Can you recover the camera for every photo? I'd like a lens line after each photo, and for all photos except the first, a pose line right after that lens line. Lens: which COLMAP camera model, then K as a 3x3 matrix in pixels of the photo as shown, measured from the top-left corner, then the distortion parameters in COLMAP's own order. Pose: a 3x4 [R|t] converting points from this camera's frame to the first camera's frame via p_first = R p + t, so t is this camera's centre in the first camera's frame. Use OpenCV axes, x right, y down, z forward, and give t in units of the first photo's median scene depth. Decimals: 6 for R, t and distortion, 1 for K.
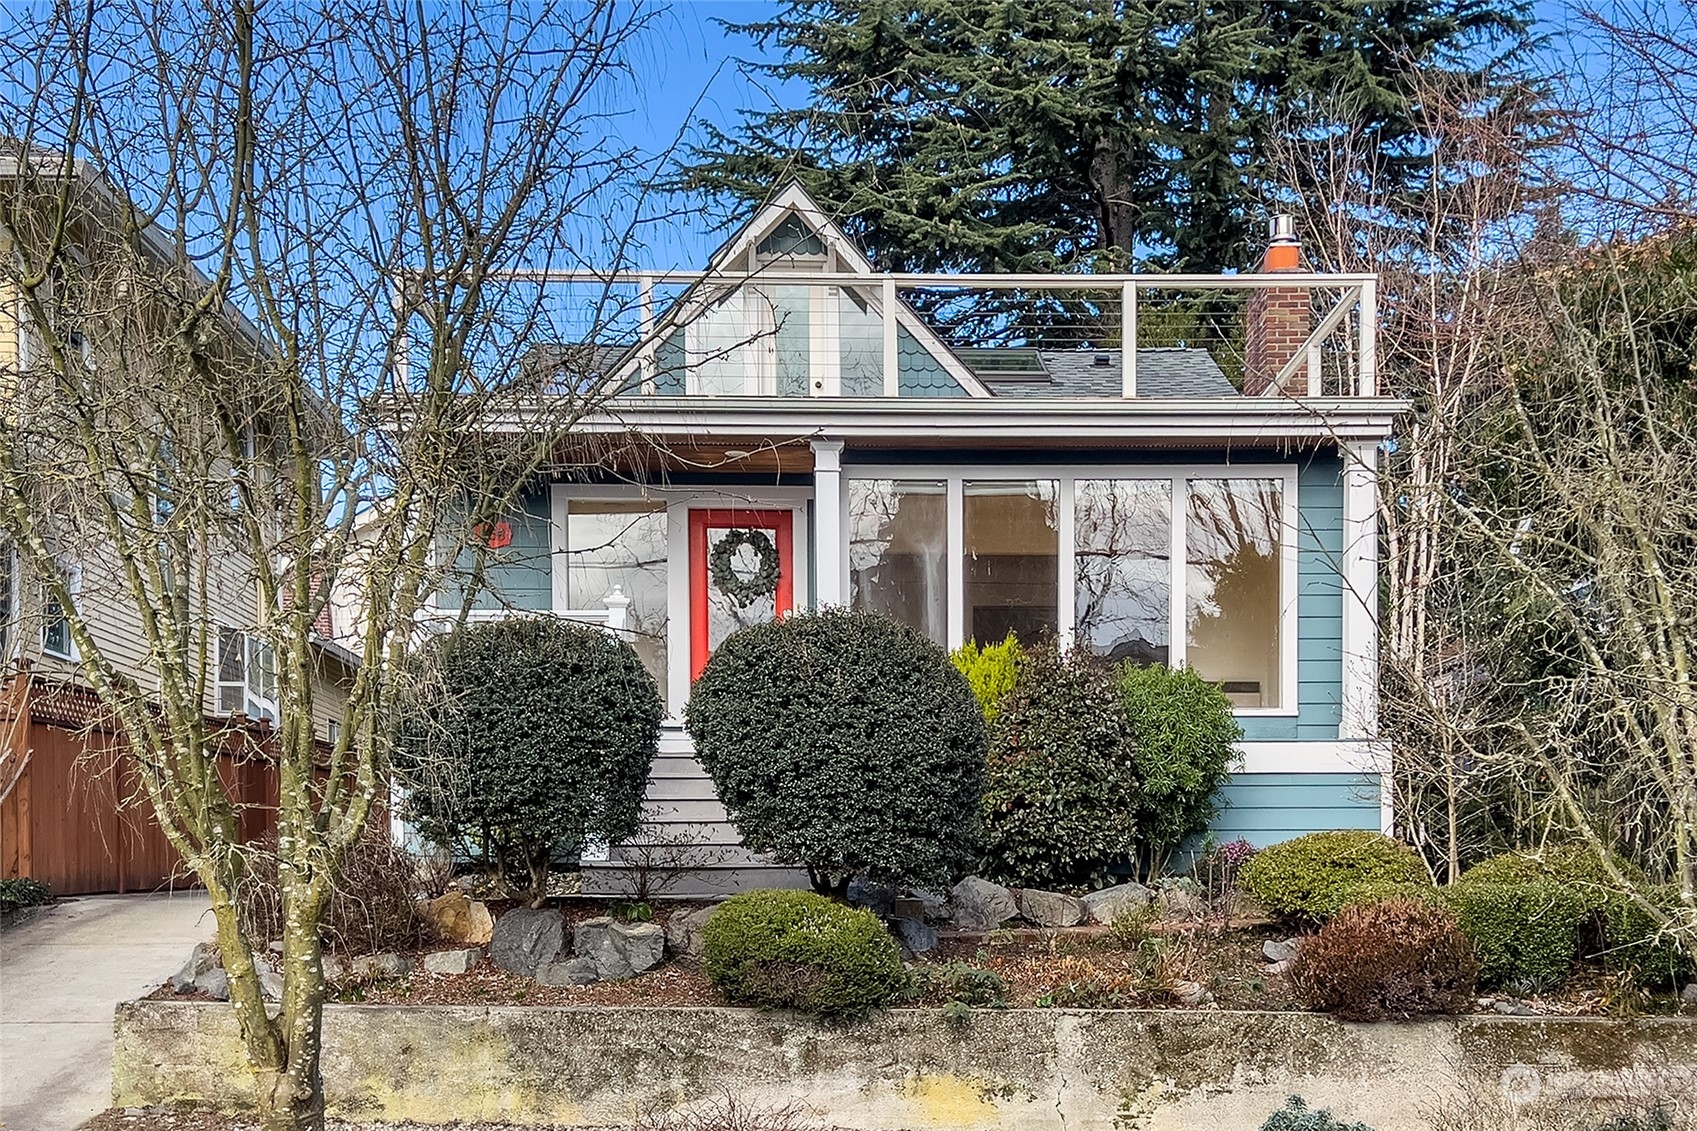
lens RADIAL K [[1276.9, 0, 846.6], [0, 1276.9, 566.3], [0, 0, 1]] dist [-0.004441, -0.001673]
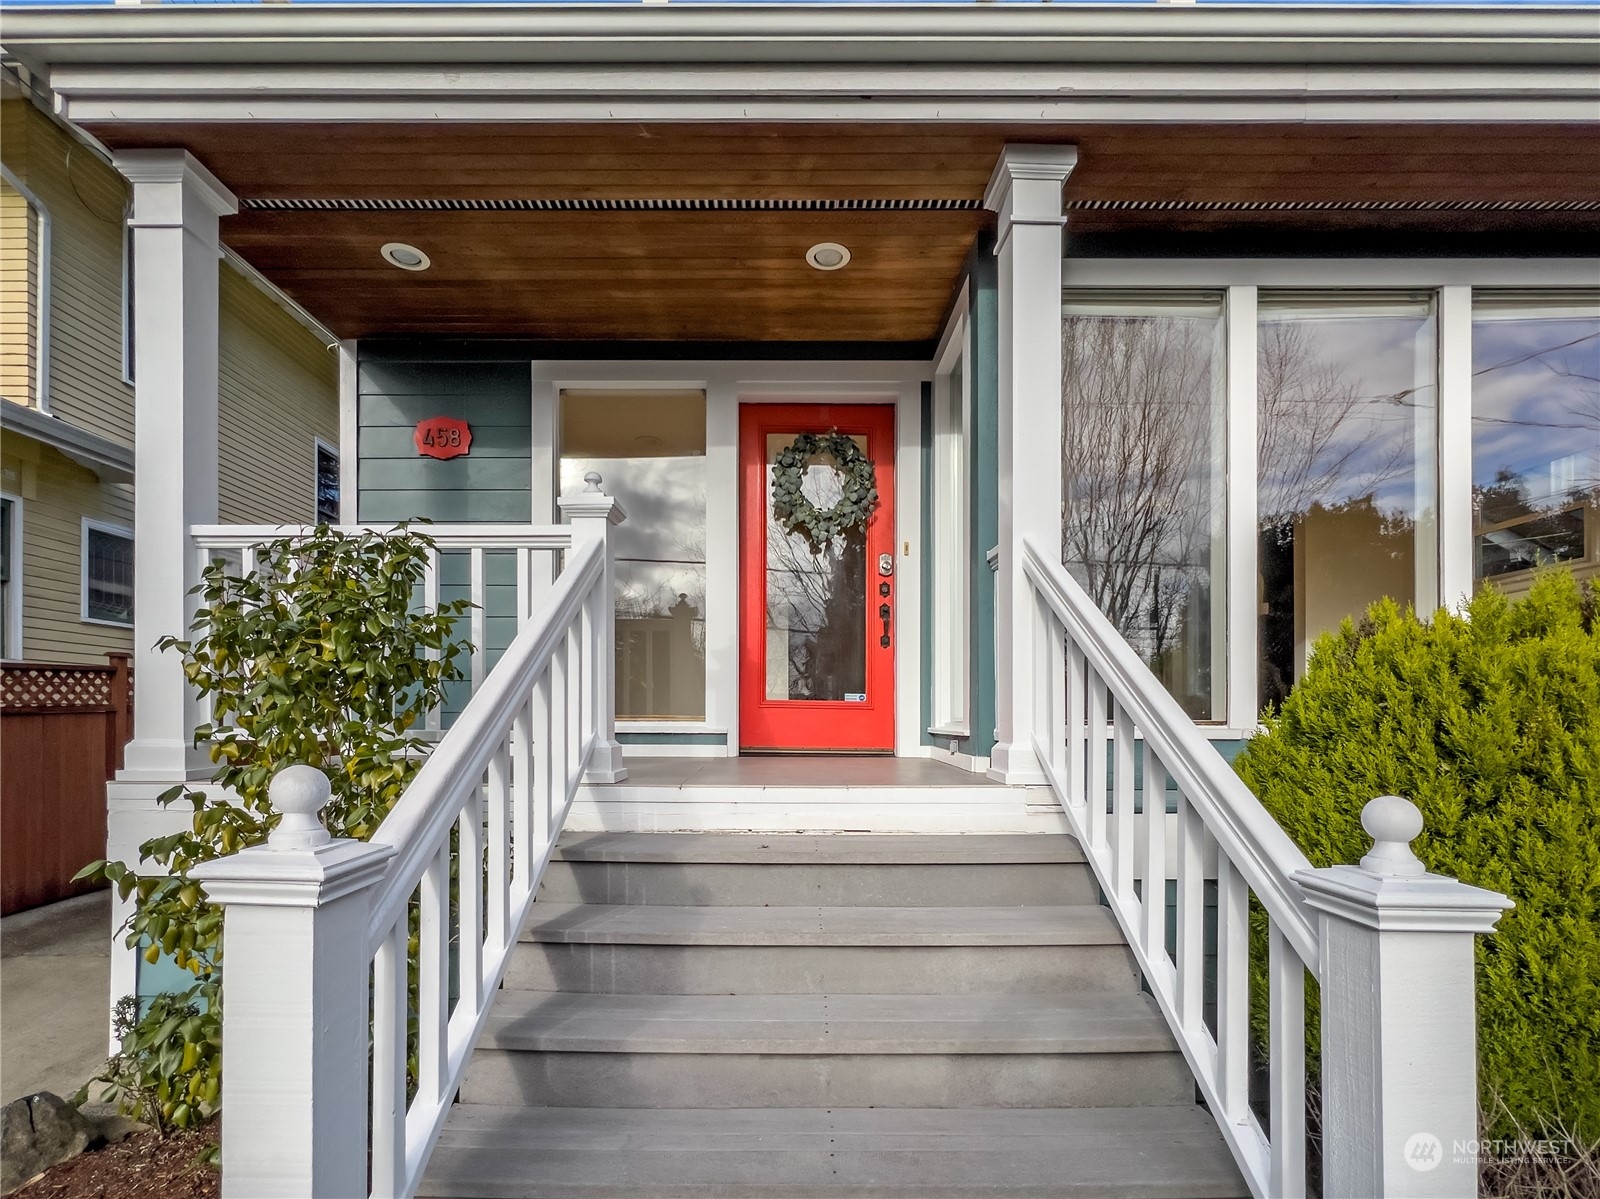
lens RADIAL K [[642.5, 0, 802.9], [0, 642.5, 599.5], [0, 0, 1]] dist [0.000400, 0.000052]
pose [[0.999038, 0.009957, -0.042710, -0.074845], [-0.010365, 0.999903, -0.009352, 0.059967], [0.042613, 0.009786, 0.999044, 0.669627]]
